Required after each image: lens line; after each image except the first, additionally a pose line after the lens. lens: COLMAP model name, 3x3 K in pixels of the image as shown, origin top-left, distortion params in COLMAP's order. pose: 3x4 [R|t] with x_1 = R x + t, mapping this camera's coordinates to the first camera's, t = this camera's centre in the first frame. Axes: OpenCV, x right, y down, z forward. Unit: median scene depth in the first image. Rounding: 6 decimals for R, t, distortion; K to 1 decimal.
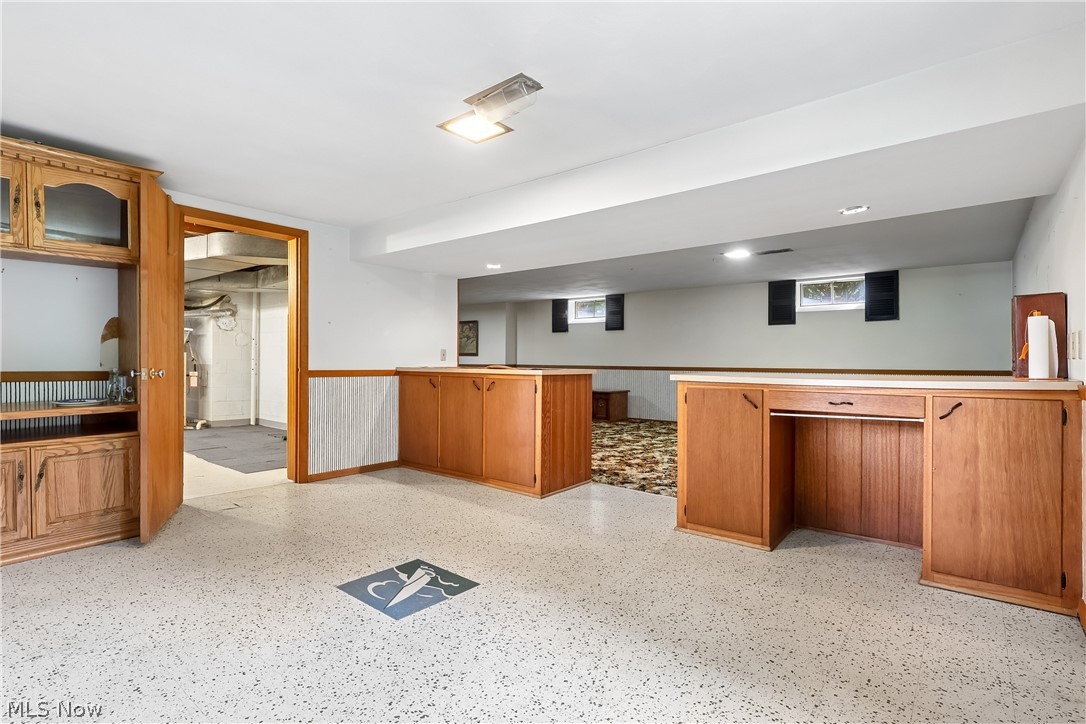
lens RADIAL K [[503.5, 0, 541.0], [0, 503.5, 359.3], [0, 0, 1]] dist [-0.002829, -0.000138]
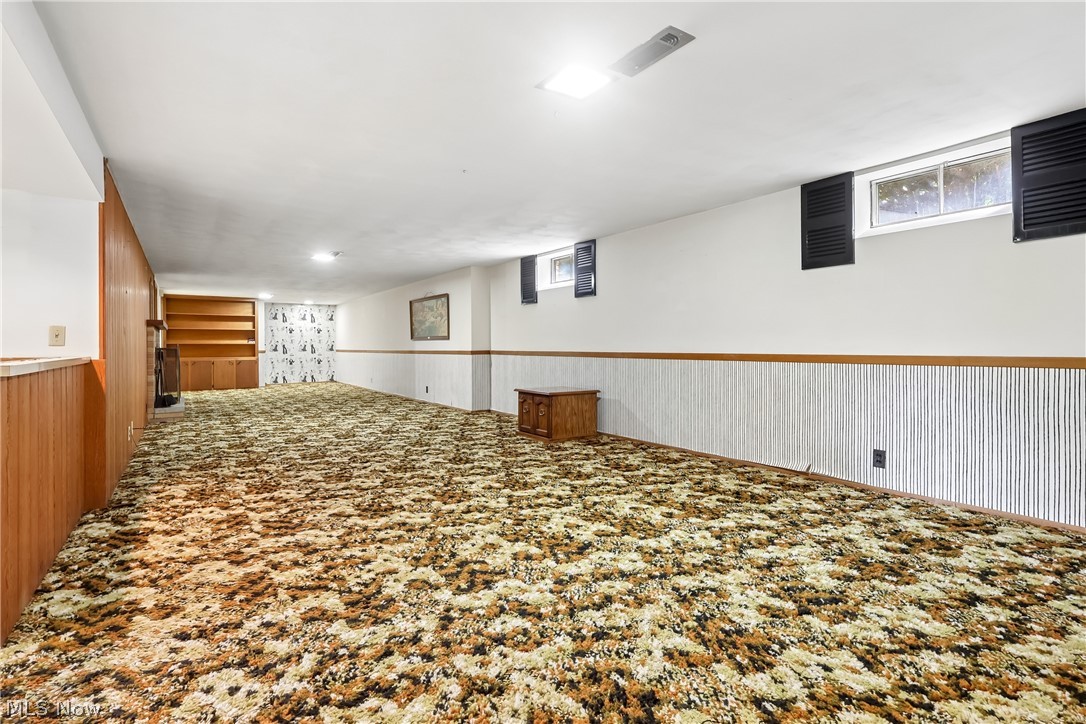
lens RADIAL K [[526.1, 0, 542.0], [0, 526.1, 345.5], [0, 0, 1]] dist [0.000135, 0.000034]
pose [[0.951150, -0.010922, -0.308535, 0.311756], [0.011251, 0.999936, -0.000713, 0.005235], [0.308523, -0.002793, 0.951213, 0.349556]]
